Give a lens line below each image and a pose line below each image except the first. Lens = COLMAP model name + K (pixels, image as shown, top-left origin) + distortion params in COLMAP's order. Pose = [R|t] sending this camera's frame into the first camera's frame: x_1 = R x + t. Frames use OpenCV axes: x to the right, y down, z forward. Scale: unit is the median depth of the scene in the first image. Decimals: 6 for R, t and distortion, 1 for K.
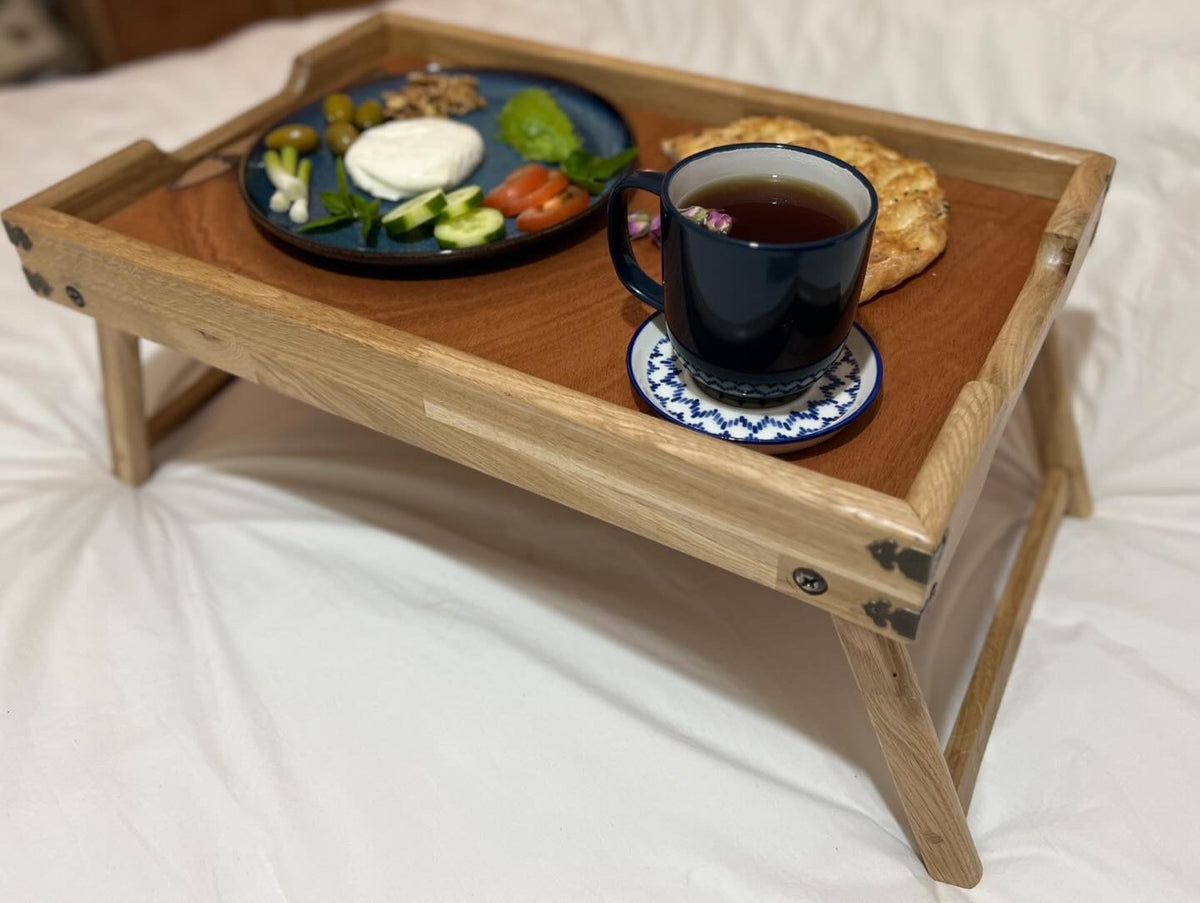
lens RADIAL K [[1052.9, 0, 600.0], [0, 1052.9, 451.5], [0, 0, 1]] dist [0.012174, 0.003963]
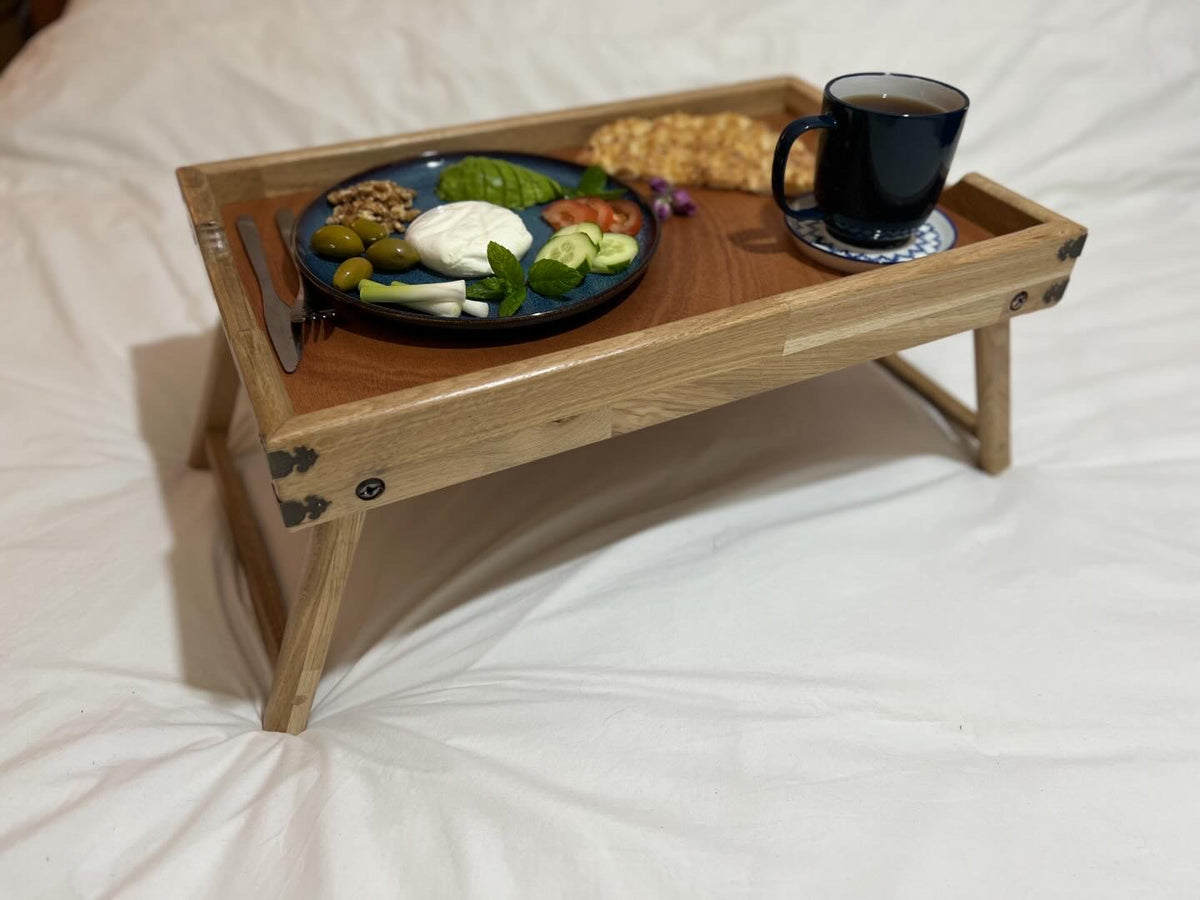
lens RADIAL K [[914.7, 0, 602.2], [0, 914.7, 464.7], [0, 0, 1]] dist [-0.010795, 0.001461]
pose [[0.560331, -0.515269, 0.648481, -0.956425], [0.536449, 0.822301, 0.189854, -0.224247], [-0.631072, 0.241495, 0.737176, 0.307602]]
